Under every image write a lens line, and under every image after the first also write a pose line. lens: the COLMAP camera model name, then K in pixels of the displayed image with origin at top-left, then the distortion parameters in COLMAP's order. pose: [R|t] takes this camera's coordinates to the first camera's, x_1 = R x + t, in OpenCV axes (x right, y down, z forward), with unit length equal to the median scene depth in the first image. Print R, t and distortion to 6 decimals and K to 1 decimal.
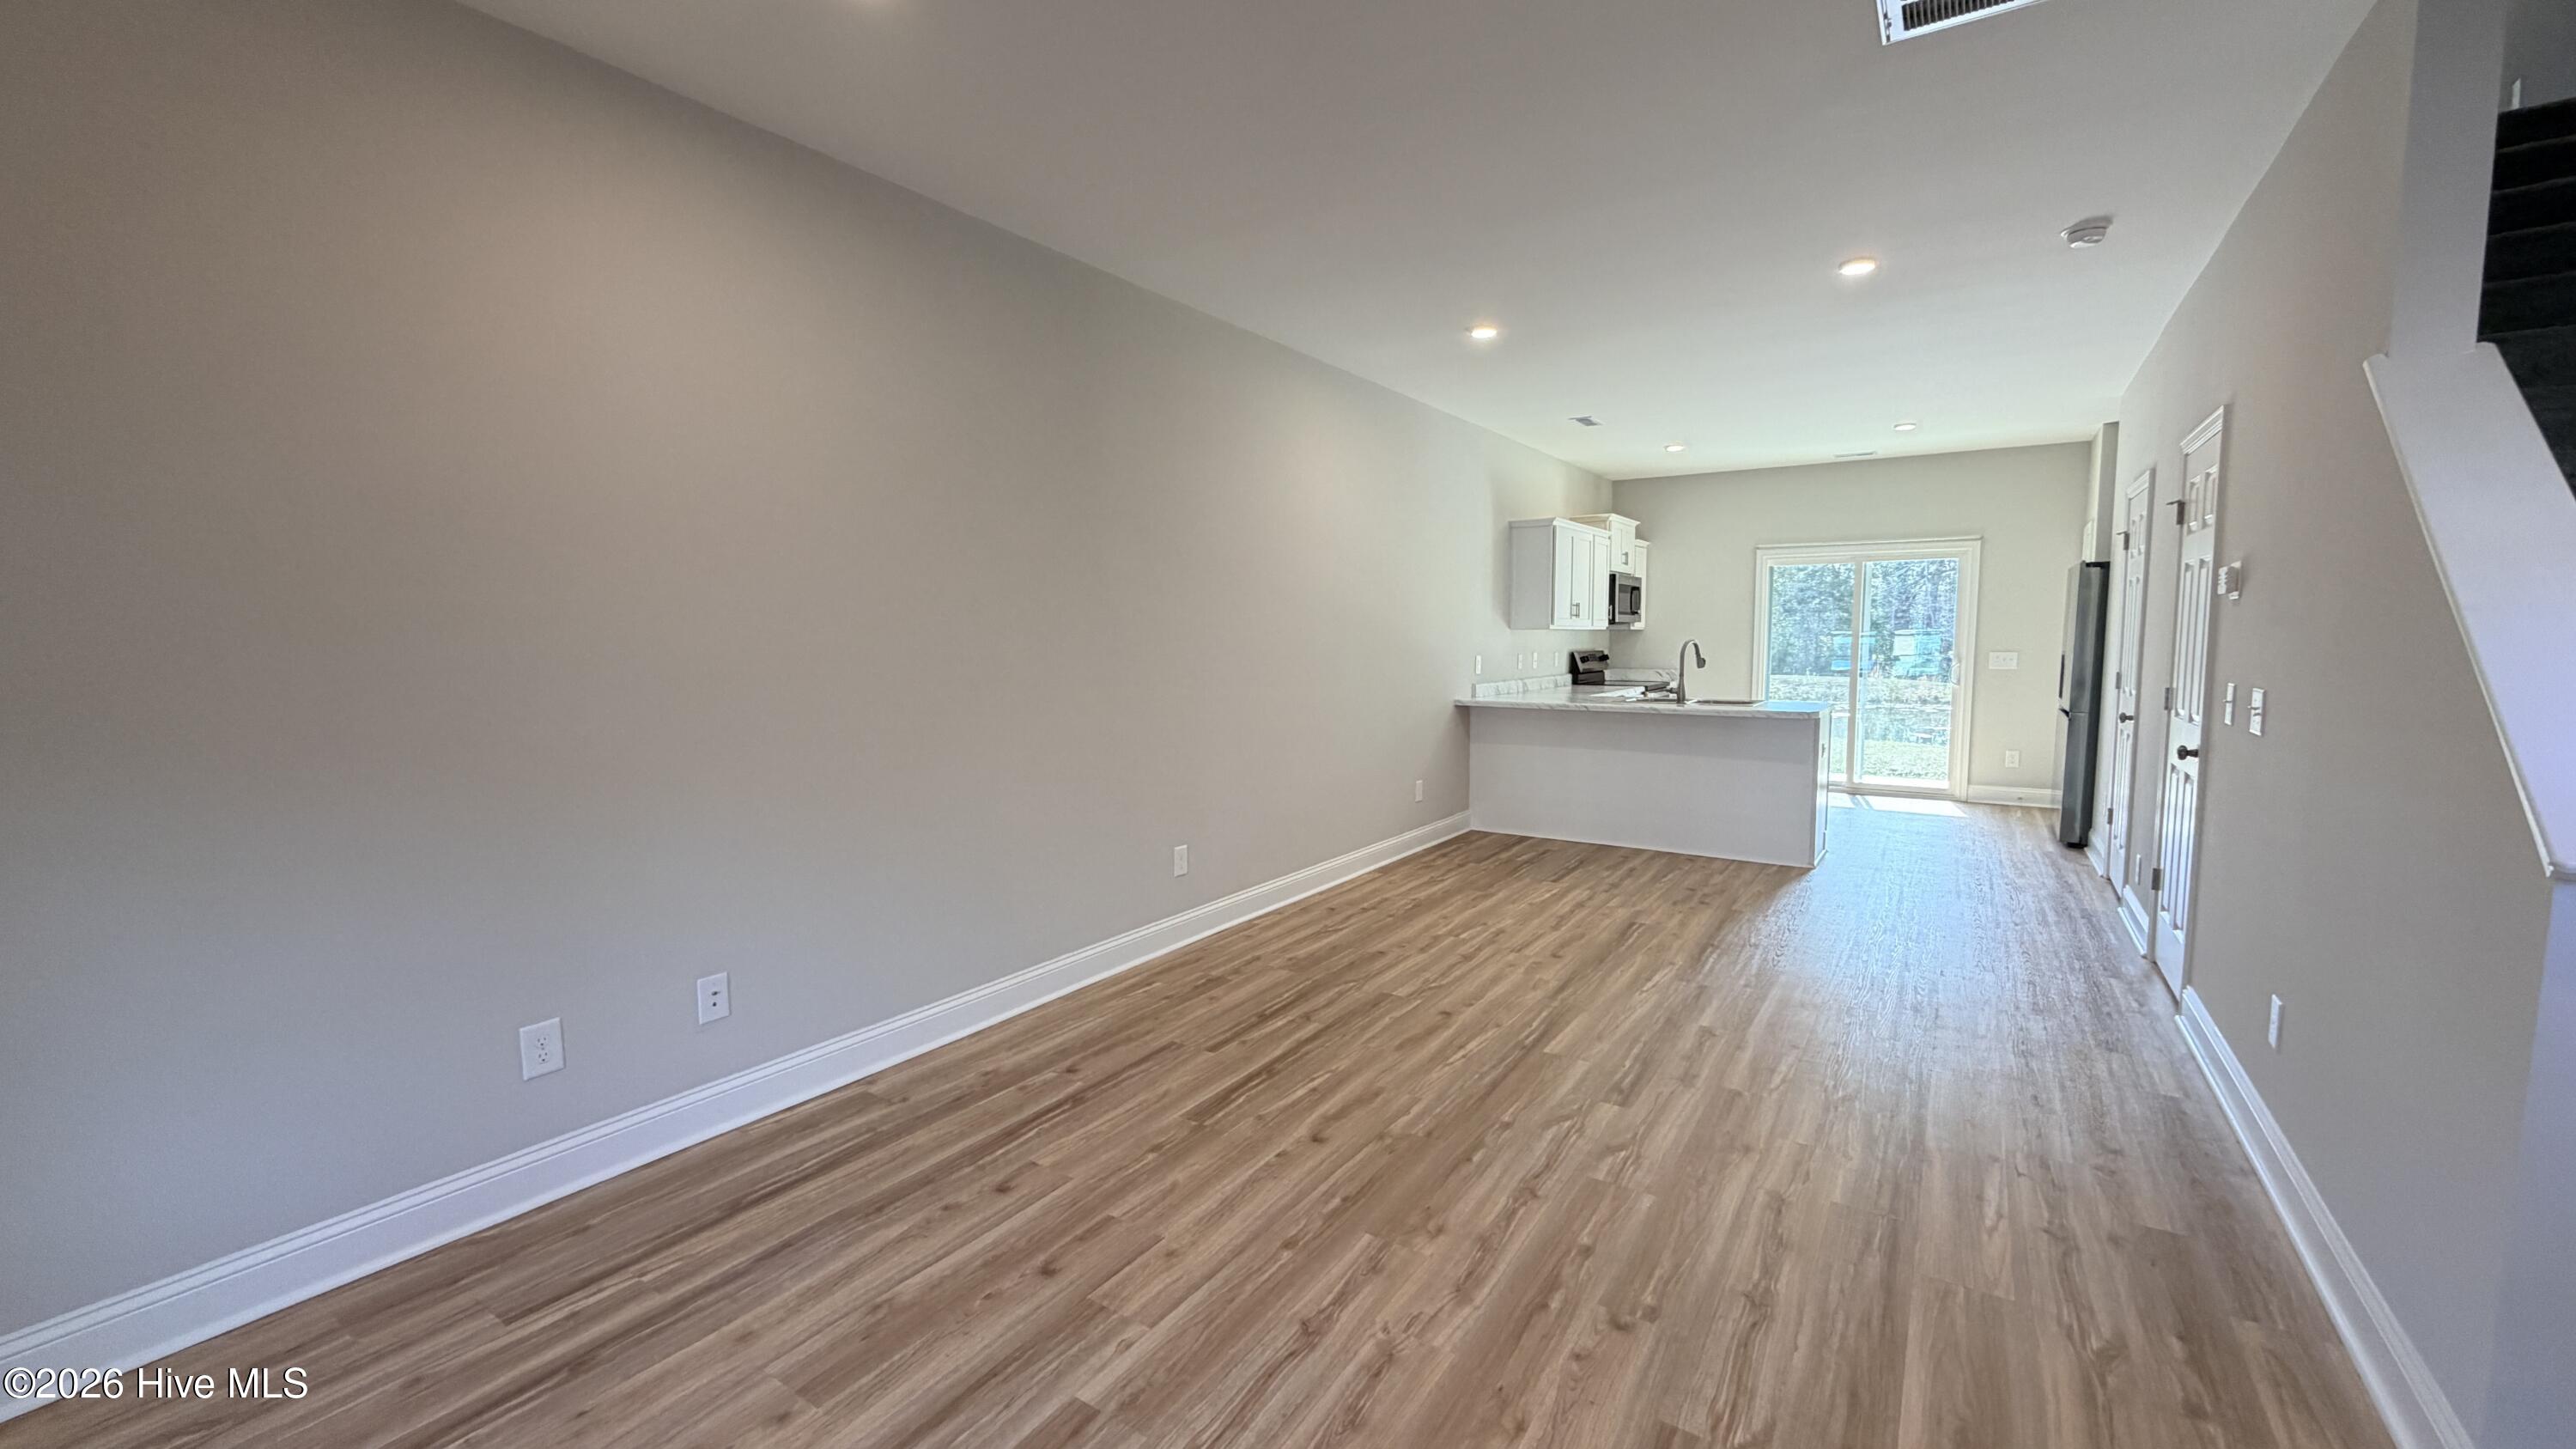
lens RADIAL K [[1026.5, 0, 1275.8], [0, 1026.5, 723.6], [0, 0, 1]] dist [0.000429, 0.000071]
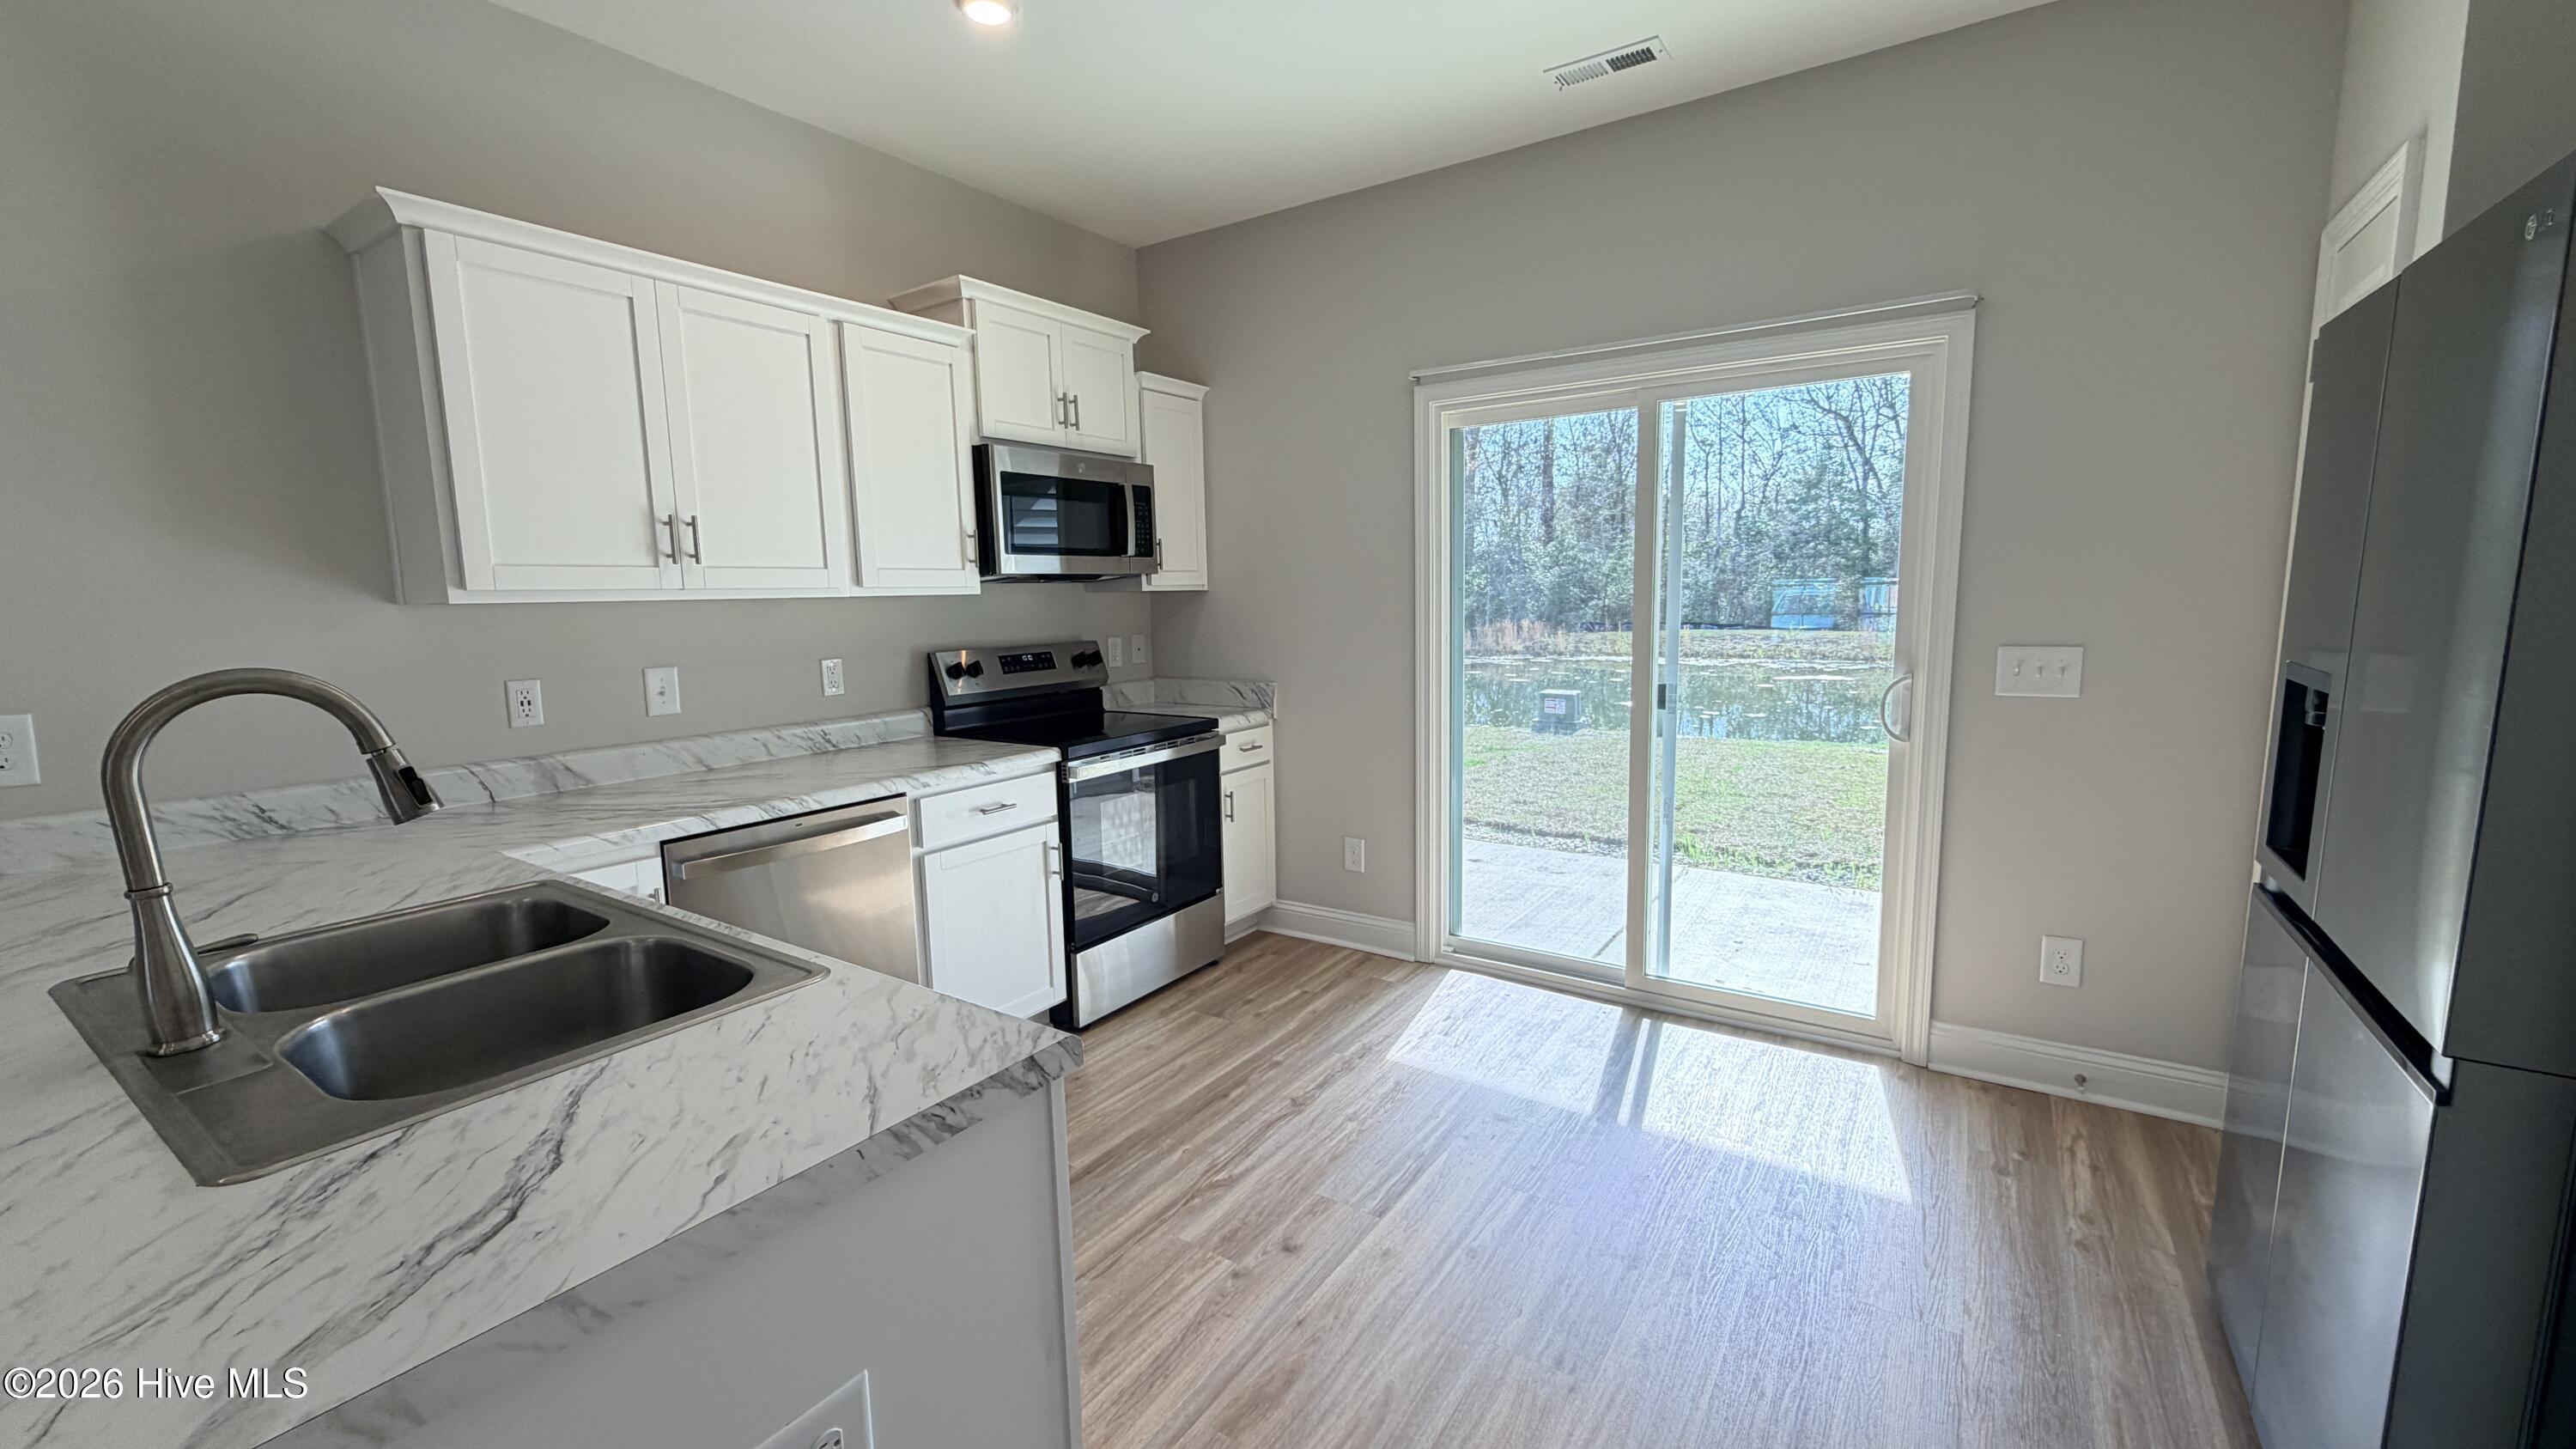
lens RADIAL K [[1026.5, 0, 1275.8], [0, 1026.5, 723.6], [0, 0, 1]] dist [0.000429, 0.000071]
pose [[0.999854, -0.015508, -0.007133, 0.423669], [0.015796, 0.998982, 0.042258, -0.057400], [0.006470, -0.042364, 0.999081, 0.607528]]
